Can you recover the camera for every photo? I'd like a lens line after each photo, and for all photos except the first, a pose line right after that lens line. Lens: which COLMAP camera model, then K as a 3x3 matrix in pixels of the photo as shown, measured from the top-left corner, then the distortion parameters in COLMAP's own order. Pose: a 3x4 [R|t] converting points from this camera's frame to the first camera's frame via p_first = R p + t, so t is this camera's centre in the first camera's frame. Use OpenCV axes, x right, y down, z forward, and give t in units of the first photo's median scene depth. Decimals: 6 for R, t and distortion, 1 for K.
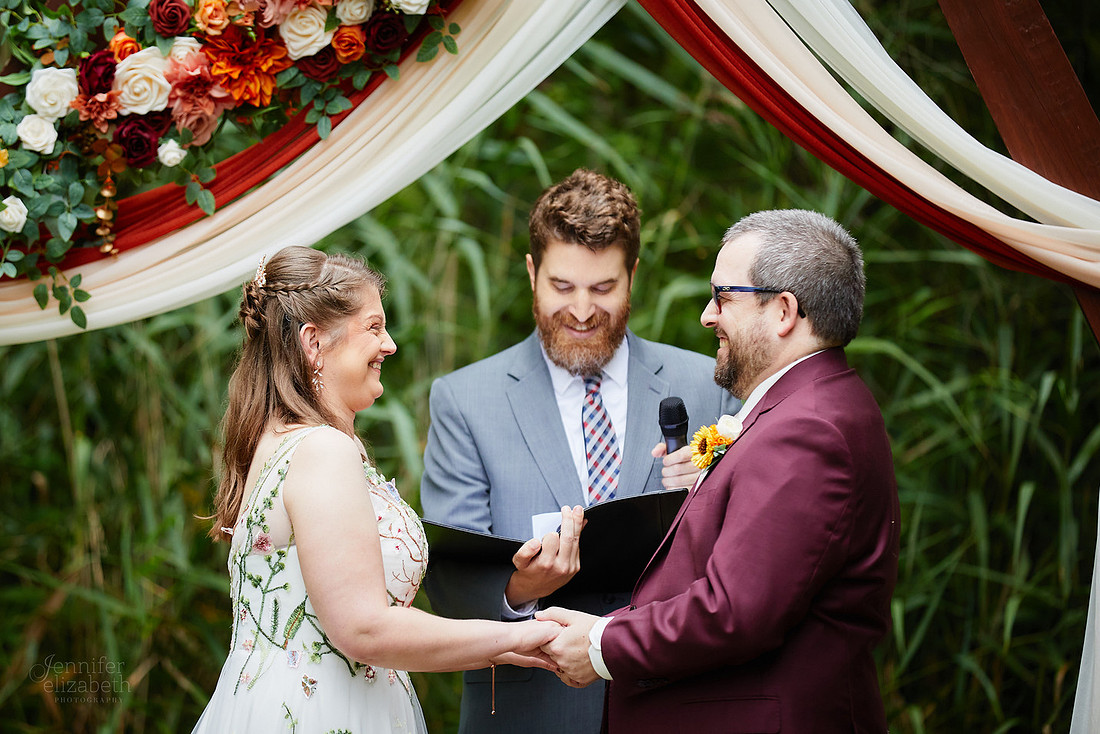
lens RADIAL K [[6459.4, 0, 550.0], [0, 6459.4, 367.0], [0, 0, 1]] dist [-0.198597, 0.230606]
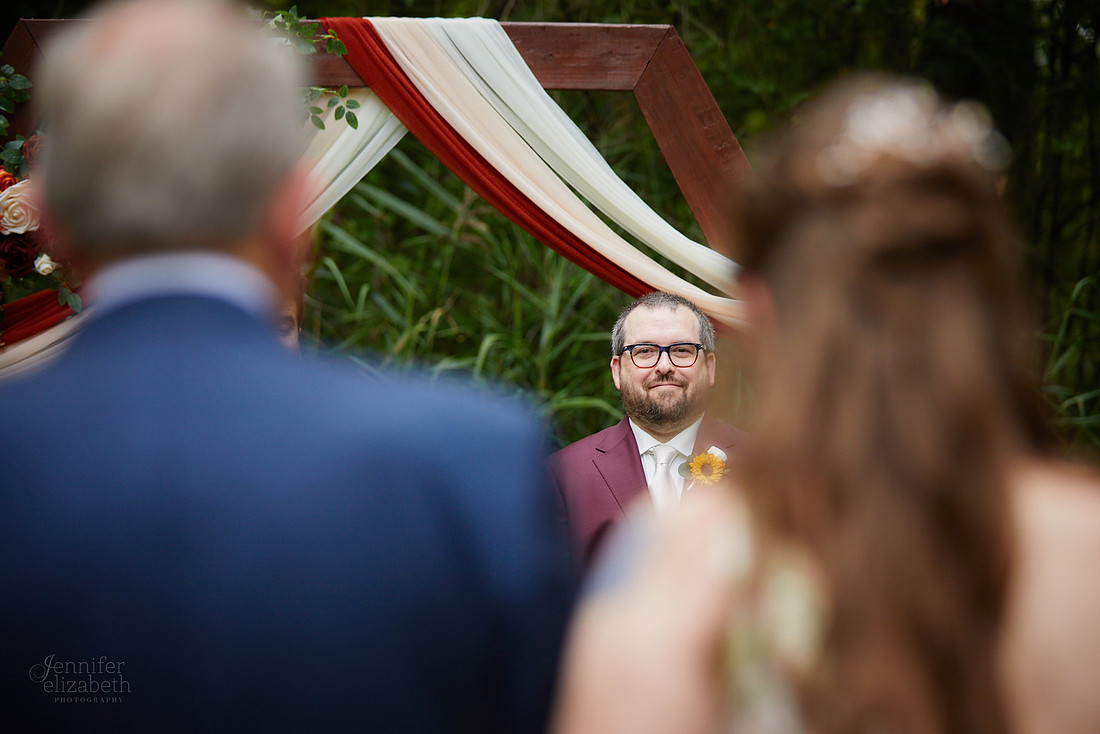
lens RADIAL K [[3959.2, 0, 550.0], [0, 3959.2, 367.0], [0, 0, 1]] dist [0.225212, 1.058305]
pose [[0.998186, -0.031122, 0.051530, -0.001108], [0.031853, 0.999403, -0.013413, 0.000278], [-0.051082, 0.015030, 0.998581, 0.221986]]
